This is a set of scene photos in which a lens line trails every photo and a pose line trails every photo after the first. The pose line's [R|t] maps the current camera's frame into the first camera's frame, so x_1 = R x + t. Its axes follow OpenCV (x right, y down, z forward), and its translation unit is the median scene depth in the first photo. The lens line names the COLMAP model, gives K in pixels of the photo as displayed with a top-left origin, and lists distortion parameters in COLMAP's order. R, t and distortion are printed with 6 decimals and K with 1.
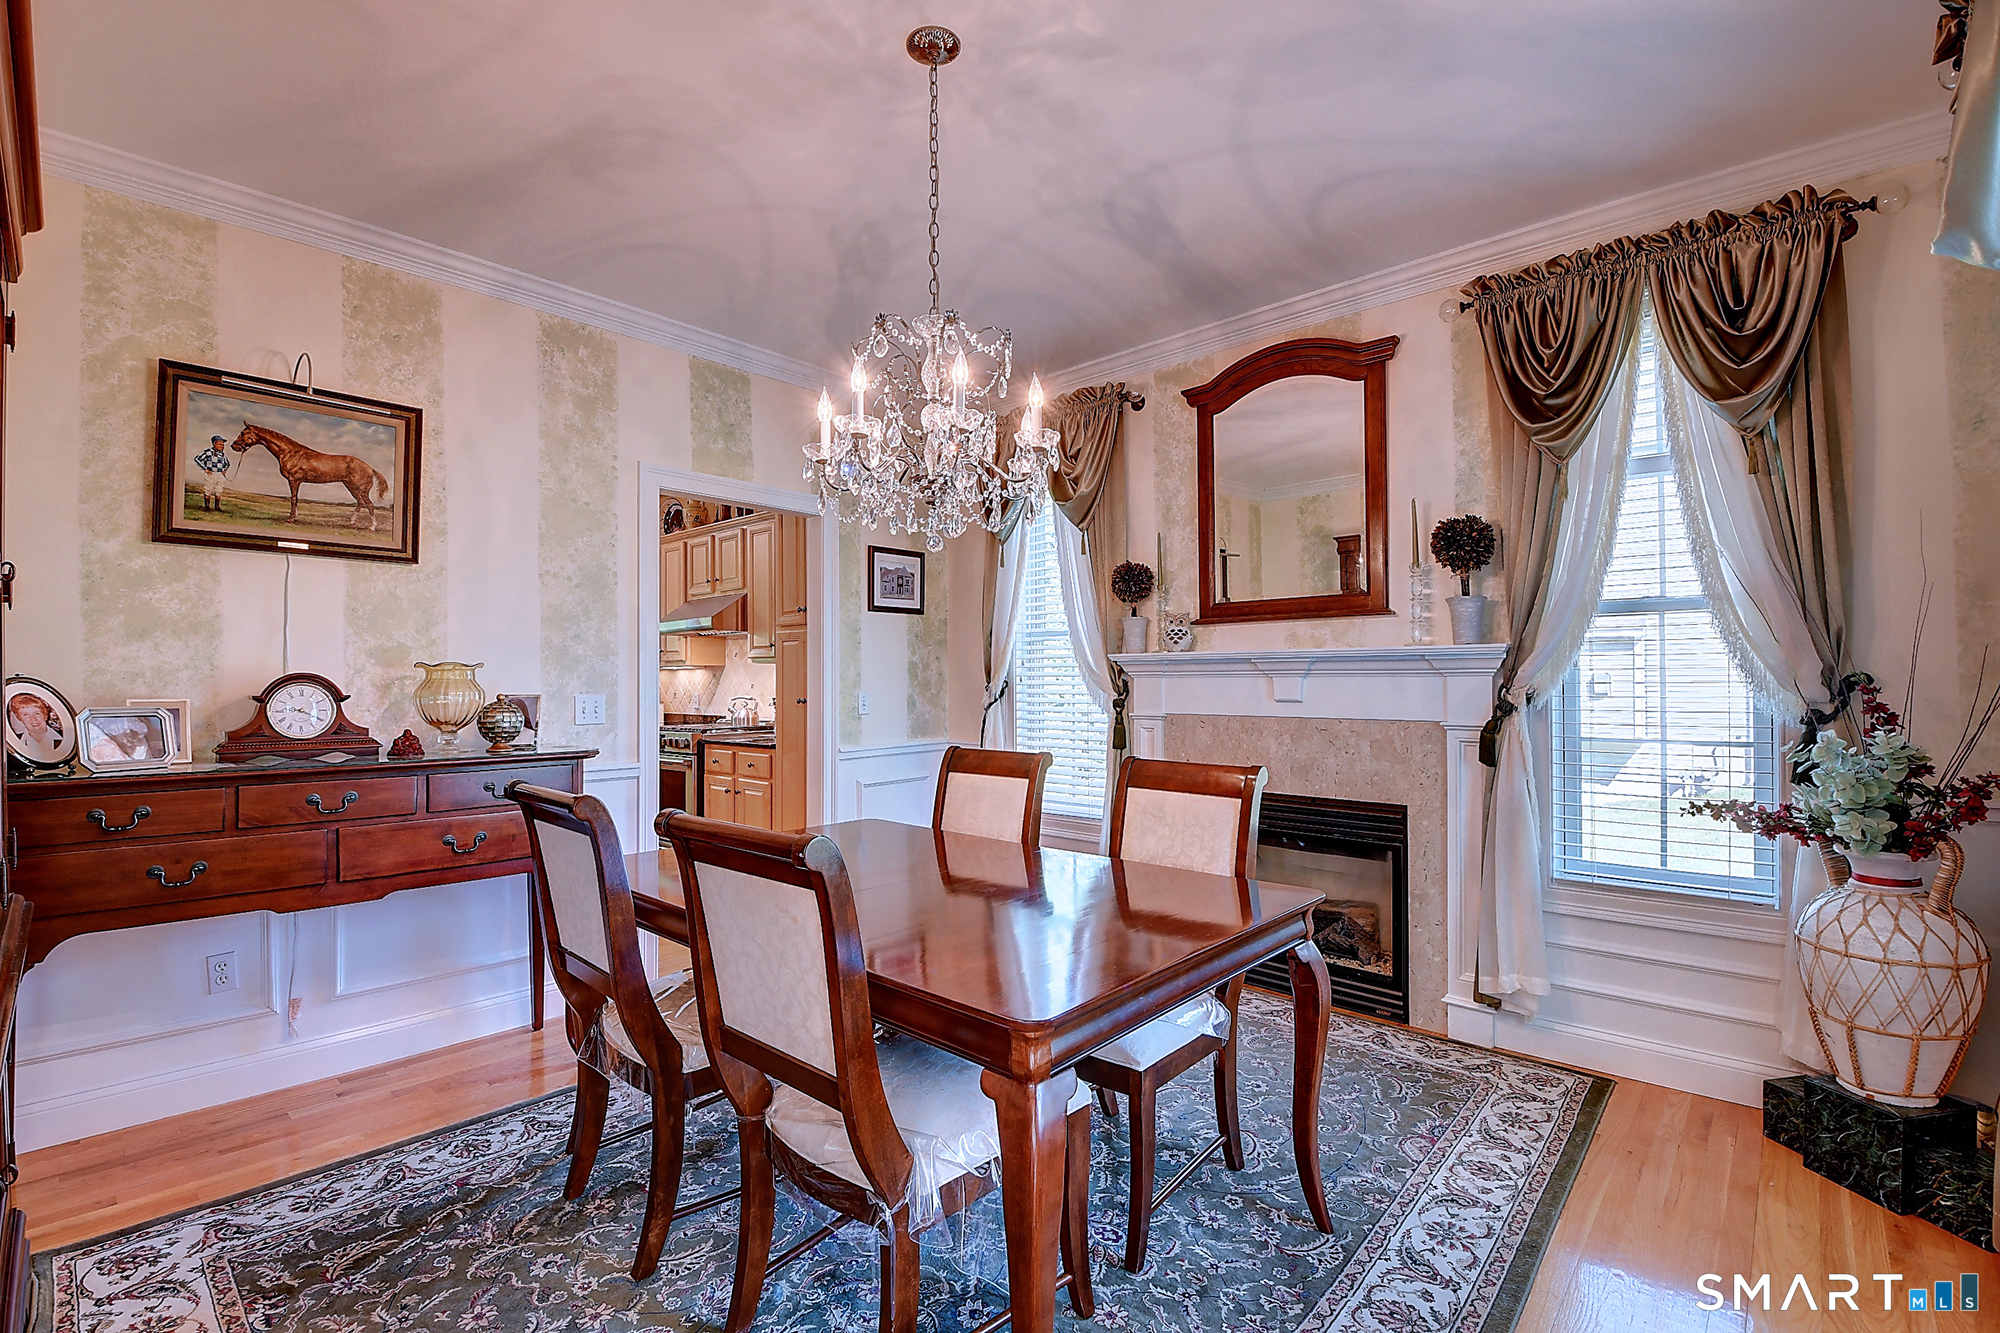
lens RADIAL K [[881.6, 0, 981.6], [0, 881.6, 669.8], [0, 0, 1]] dist [-0.023800, -0.003418]
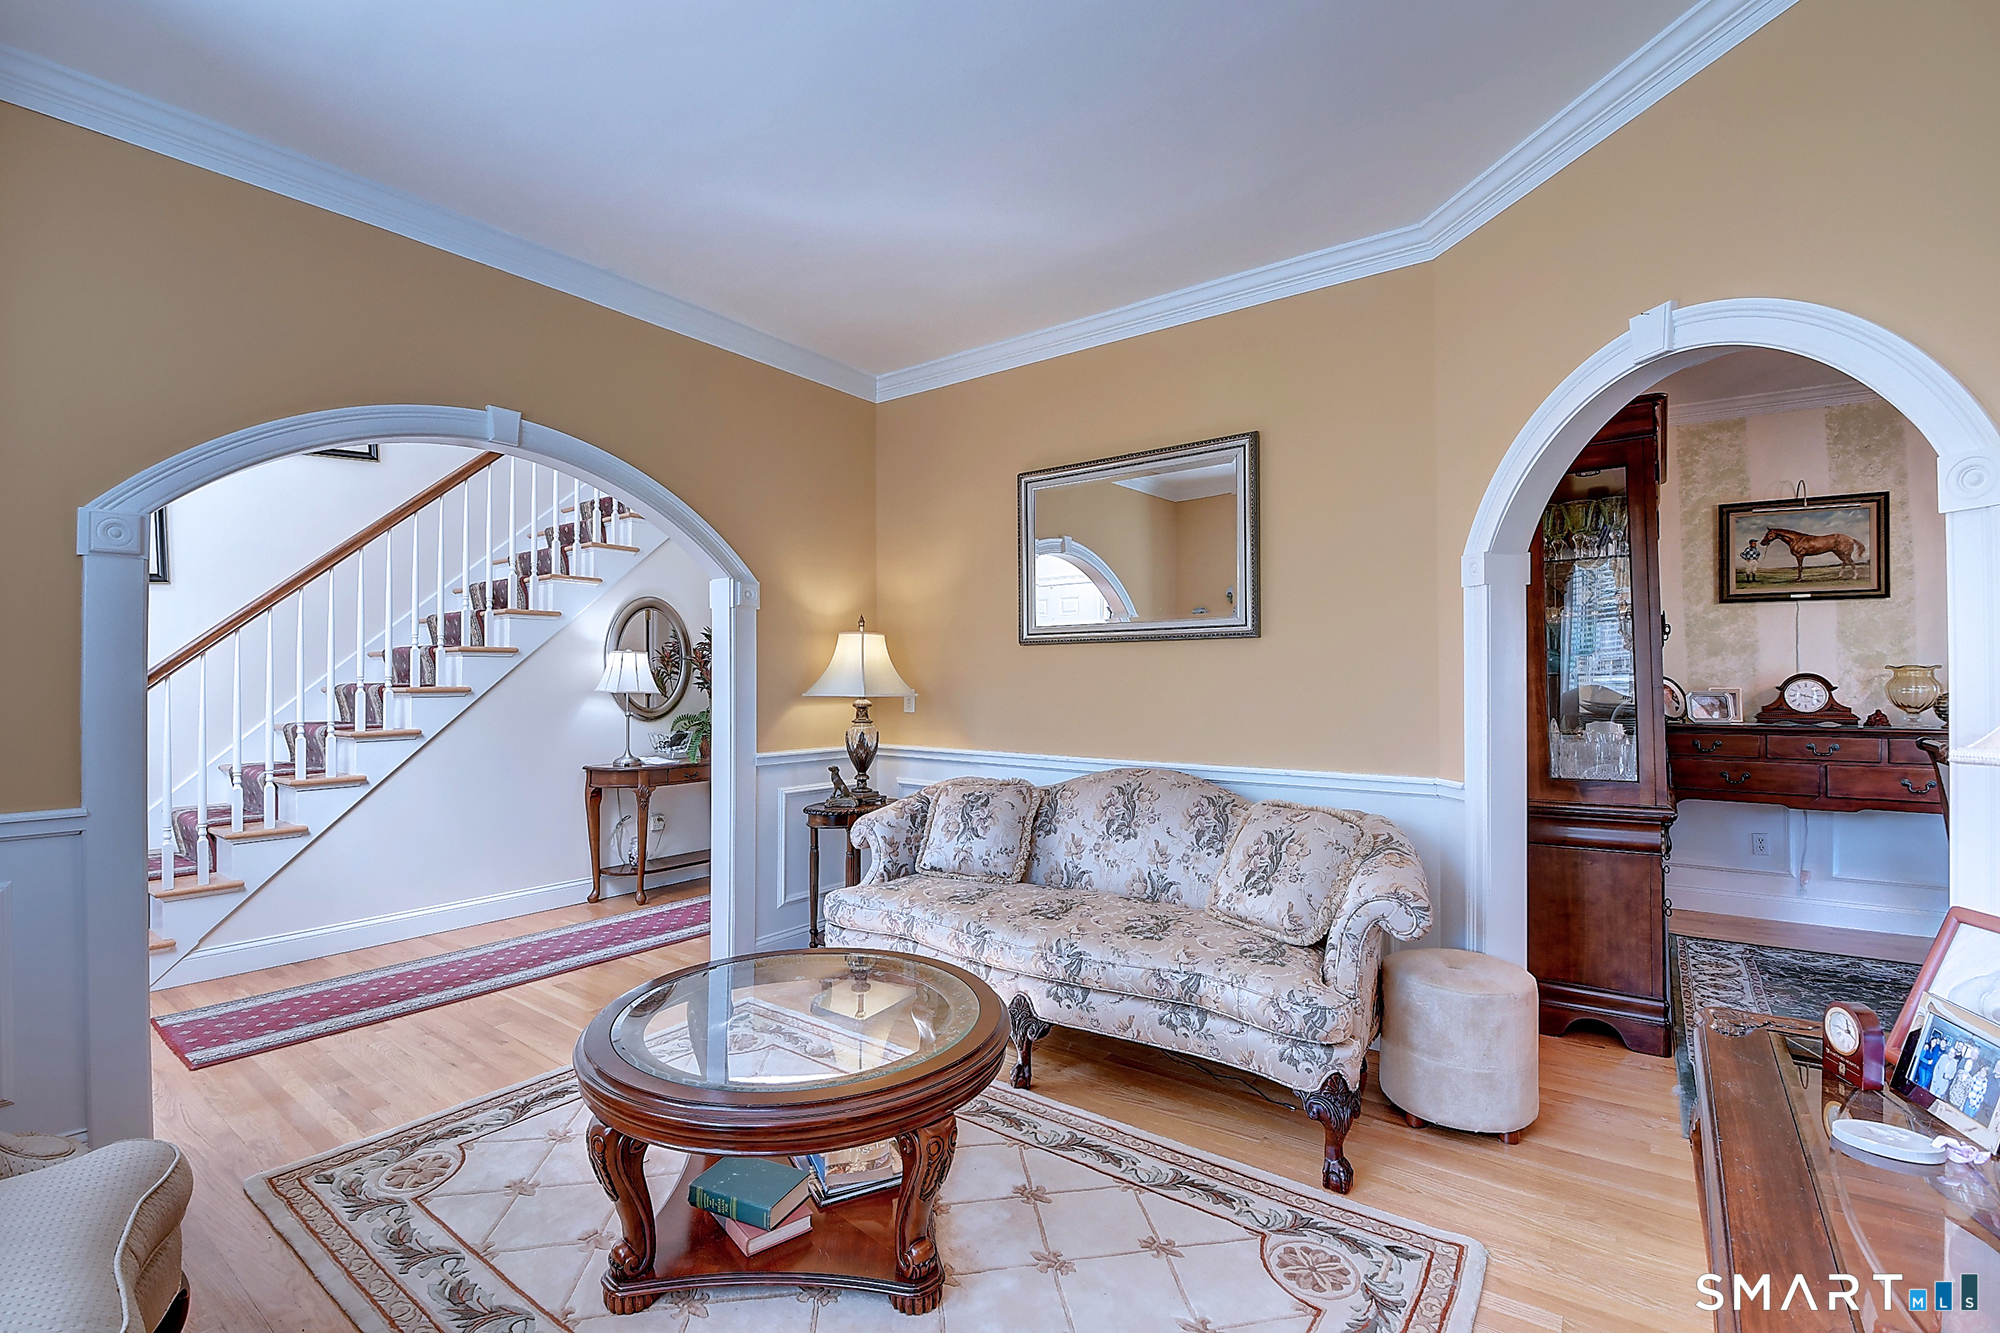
lens RADIAL K [[881.6, 0, 981.8], [0, 881.6, 669.0], [0, 0, 1]] dist [-0.023800, -0.003418]
pose [[0.094461, -0.013098, -0.995442, 0.716192], [0.012352, 0.999852, -0.011984, -0.003870], [0.995452, -0.011164, 0.094608, -0.738858]]
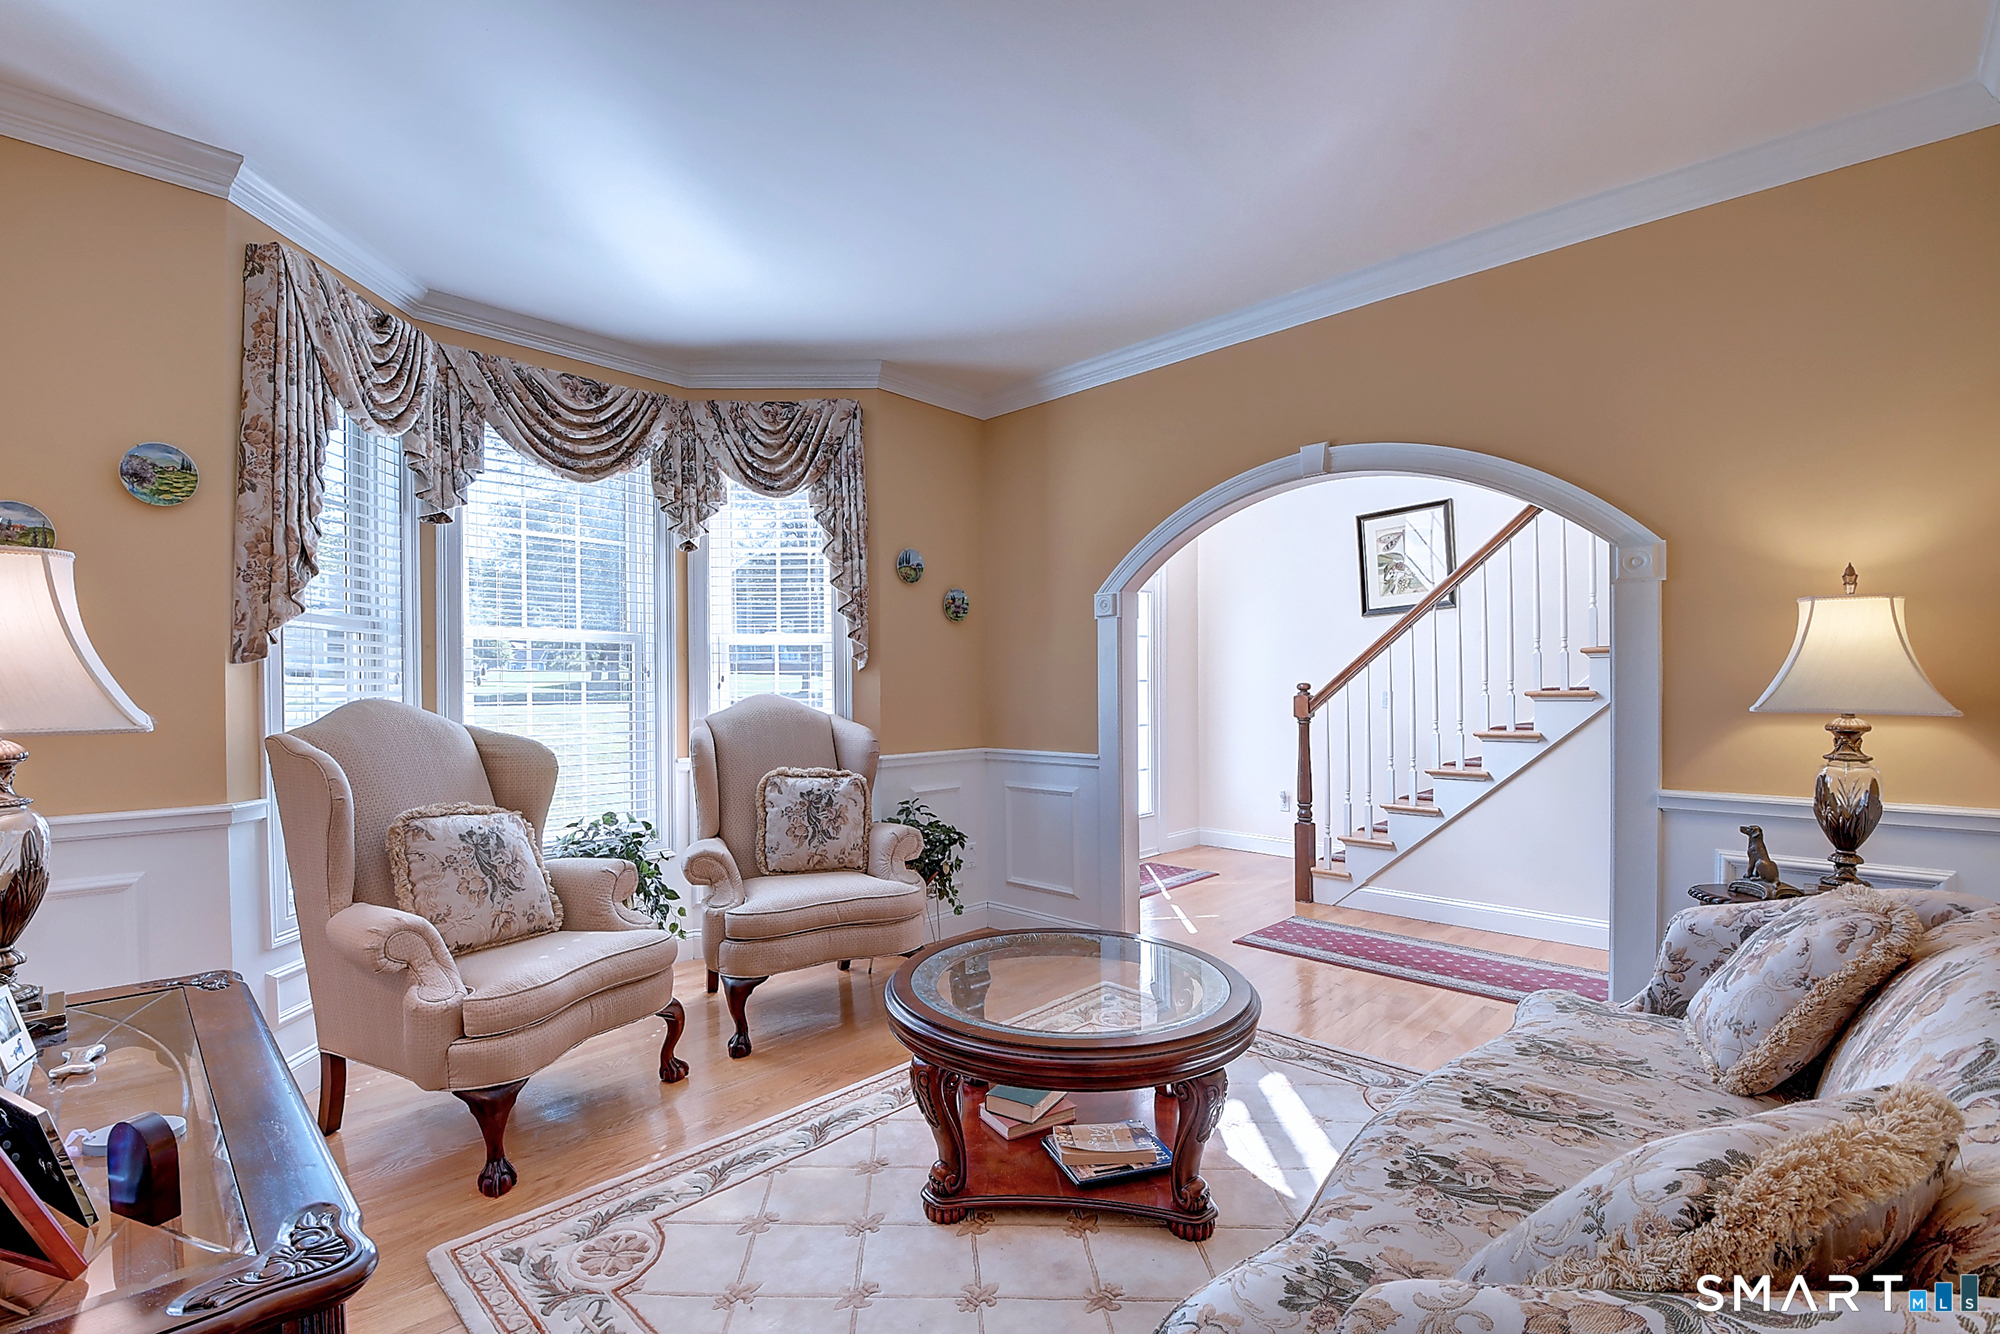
lens RADIAL K [[881.6, 0, 999.9], [0, 881.6, 699.3], [0, 0, 1]] dist [-0.023800, -0.003418]
pose [[-0.999472, -0.000402, 0.032485, -2.200119], [-0.000371, 0.999999, 0.000959, 0.051211], [-0.032485, 0.000947, -0.999472, 2.232468]]
